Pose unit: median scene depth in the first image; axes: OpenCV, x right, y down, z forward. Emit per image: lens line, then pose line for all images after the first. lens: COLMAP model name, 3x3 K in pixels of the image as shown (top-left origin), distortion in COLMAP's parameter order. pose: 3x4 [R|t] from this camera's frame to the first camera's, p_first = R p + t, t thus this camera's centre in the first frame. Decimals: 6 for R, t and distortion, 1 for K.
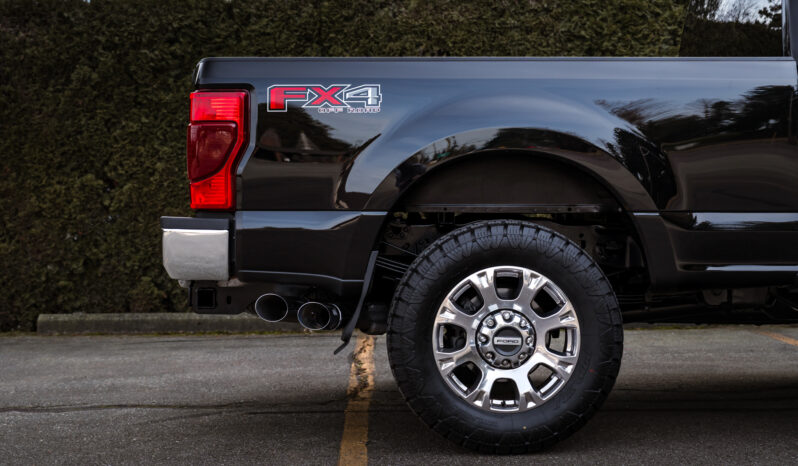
lens RADIAL K [[1218.3, 0, 363.9], [0, 1218.3, 233.1], [0, 0, 1]] dist [-0.000817, 0.022637]
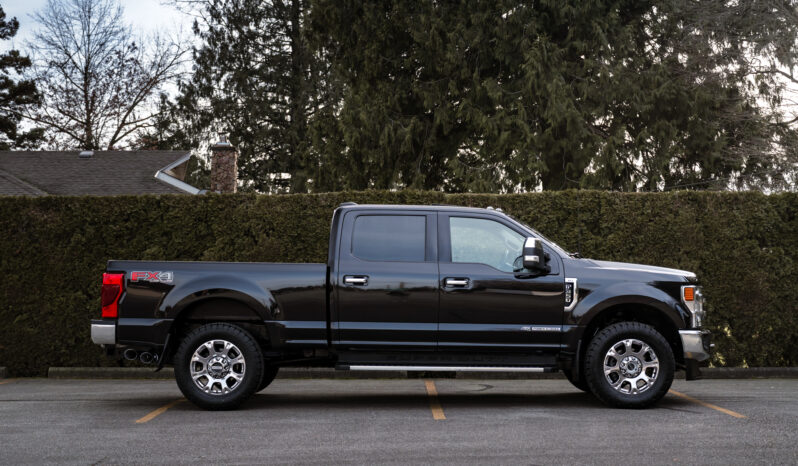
lens RADIAL K [[1187.8, 0, 399.0], [0, 1187.8, 233.0], [0, 0, 1]] dist [-0.007193, -0.034178]
pose [[0.999871, 0.012813, 0.009653, 0.336027], [-0.012058, 0.997138, -0.074637, -0.011975], [-0.010582, 0.074511, 0.997164, -1.125744]]
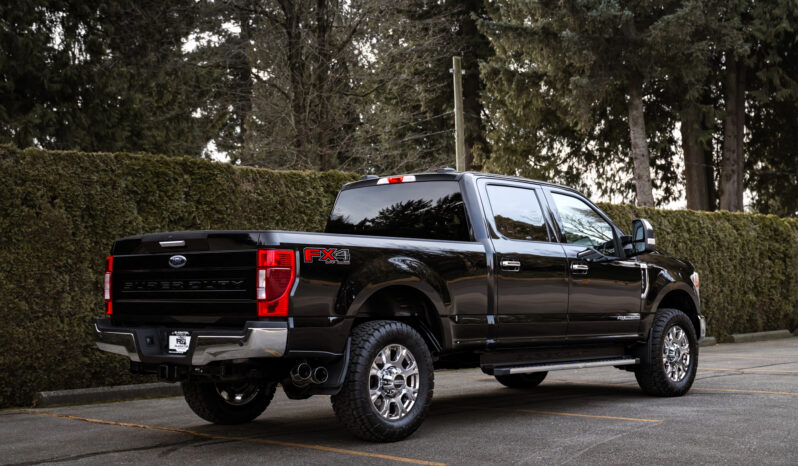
lens RADIAL K [[1168.5, 0, 399.0], [0, 1168.5, 233.0], [0, 0, 1]] dist [-0.014039, -0.009884]
pose [[0.660045, 0.041366, 0.750087, -0.891084], [0.021765, 0.997011, -0.074135, -0.007664], [-0.750911, 0.065258, 0.657171, -0.171698]]
